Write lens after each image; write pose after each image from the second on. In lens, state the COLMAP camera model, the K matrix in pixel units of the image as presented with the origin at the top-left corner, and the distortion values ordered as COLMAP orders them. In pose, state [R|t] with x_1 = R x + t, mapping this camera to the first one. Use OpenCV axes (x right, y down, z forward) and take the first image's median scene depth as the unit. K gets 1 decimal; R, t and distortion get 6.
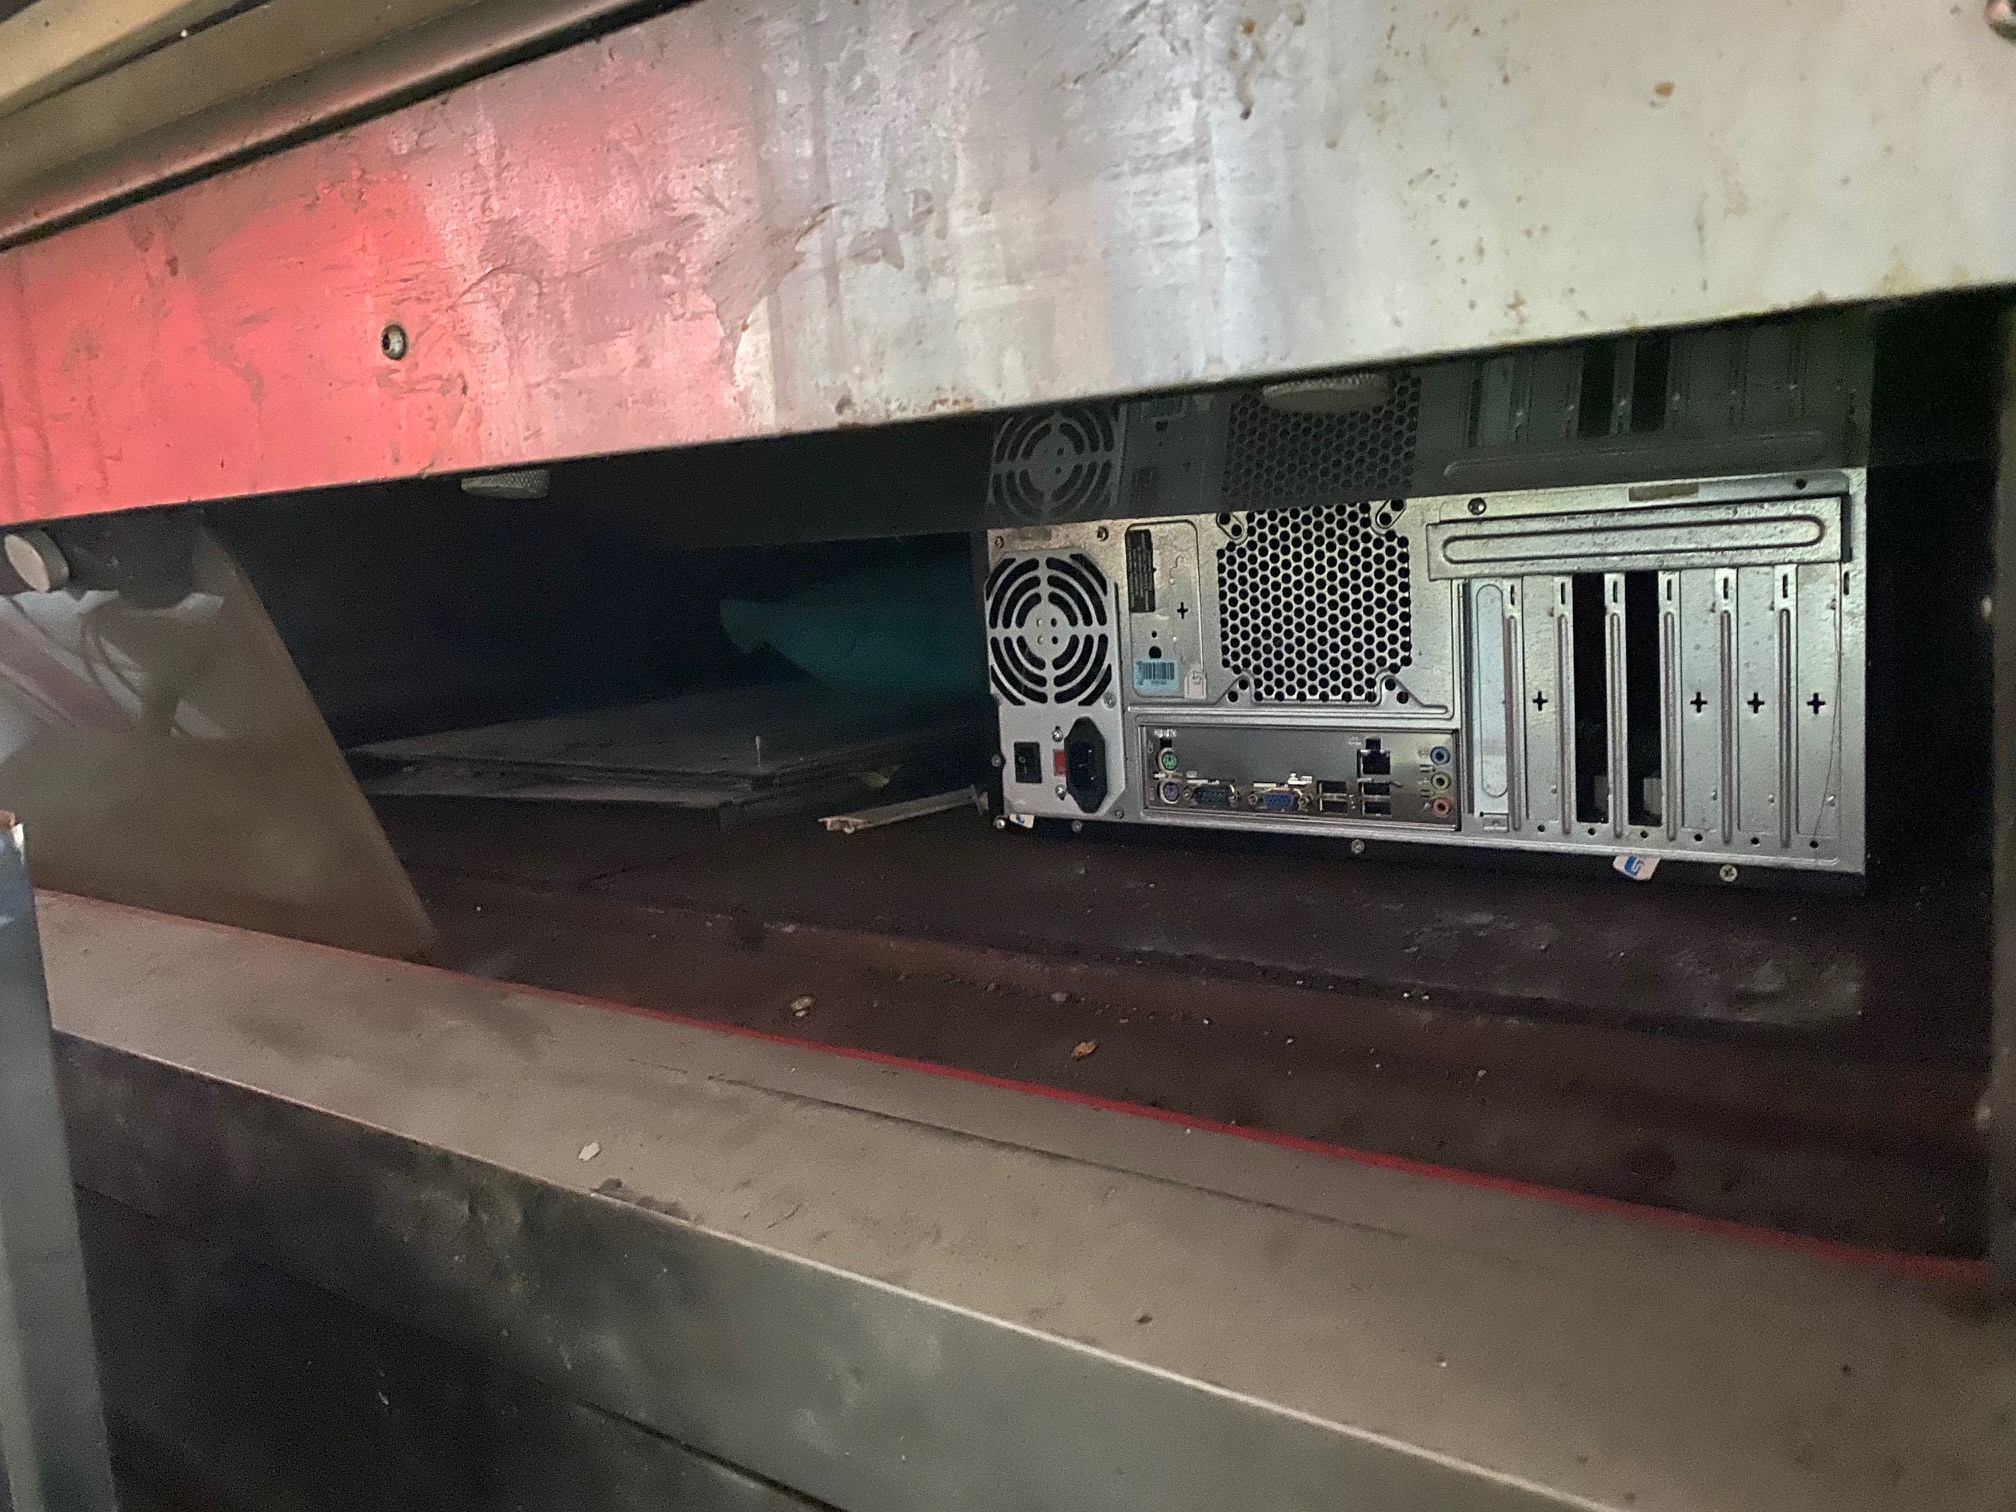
lens RADIAL K [[1554.0, 0, 1008.0], [0, 1554.0, 756.0], [0, 0, 1]] dist [0.057206, -0.090060]
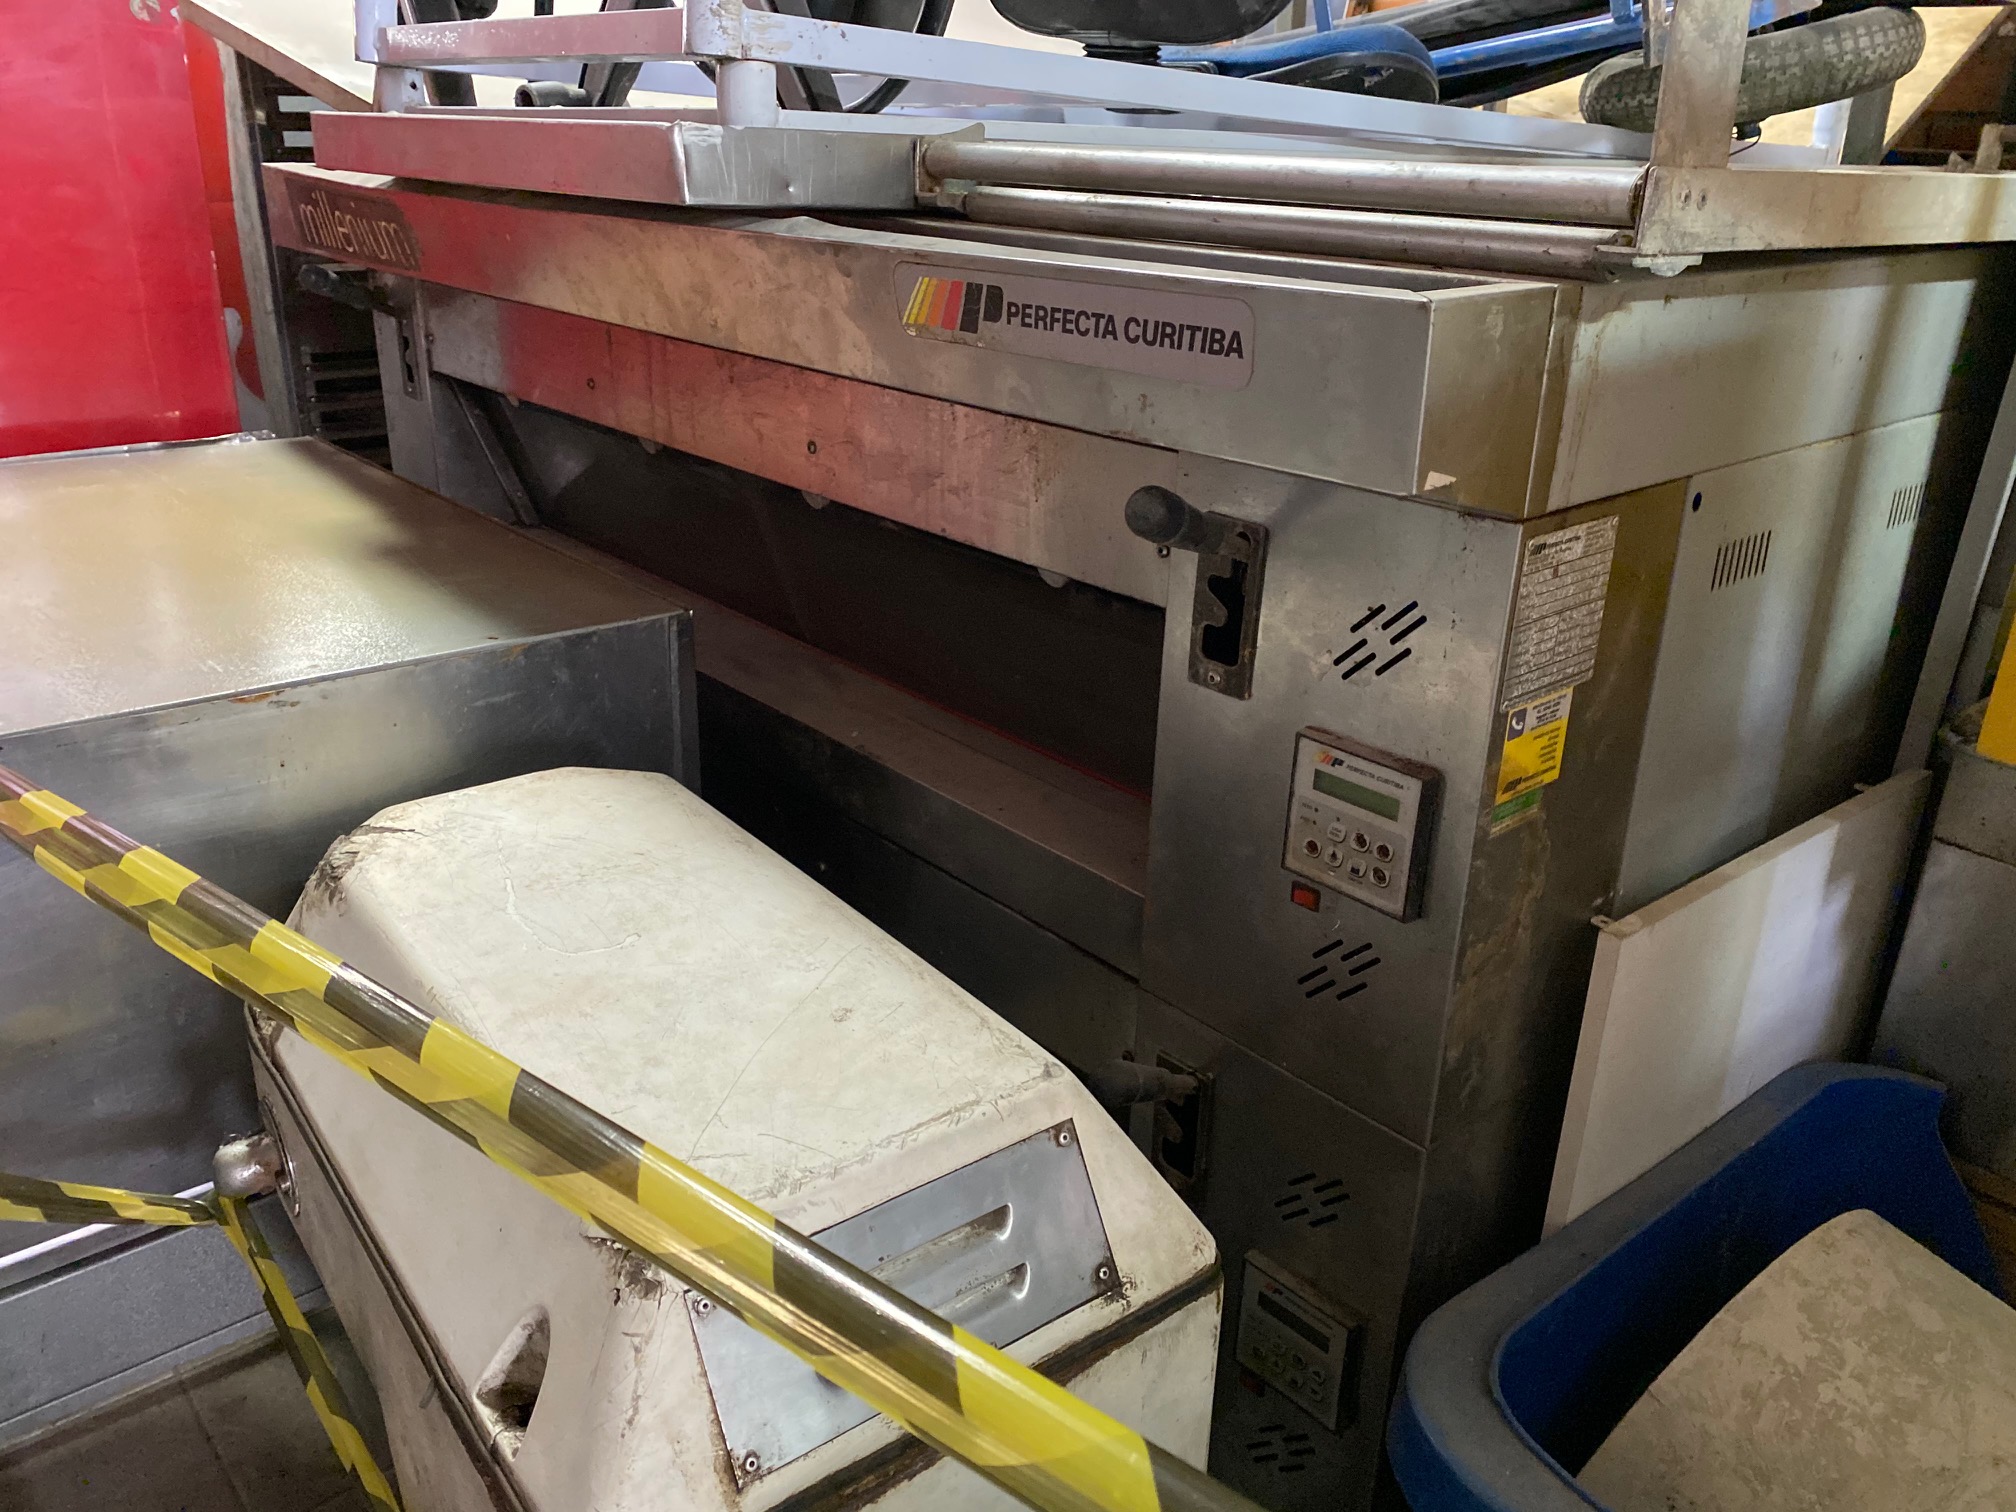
lens RADIAL K [[1554.0, 0, 1008.0], [0, 1554.0, 756.0], [0, 0, 1]] dist [0.057206, -0.090060]
pose [[0.972087, 0.157203, -0.174166, 0.503868], [-0.109297, 0.960284, 0.256728, -0.466429], [0.207608, -0.230526, 0.950661, -1.646963]]
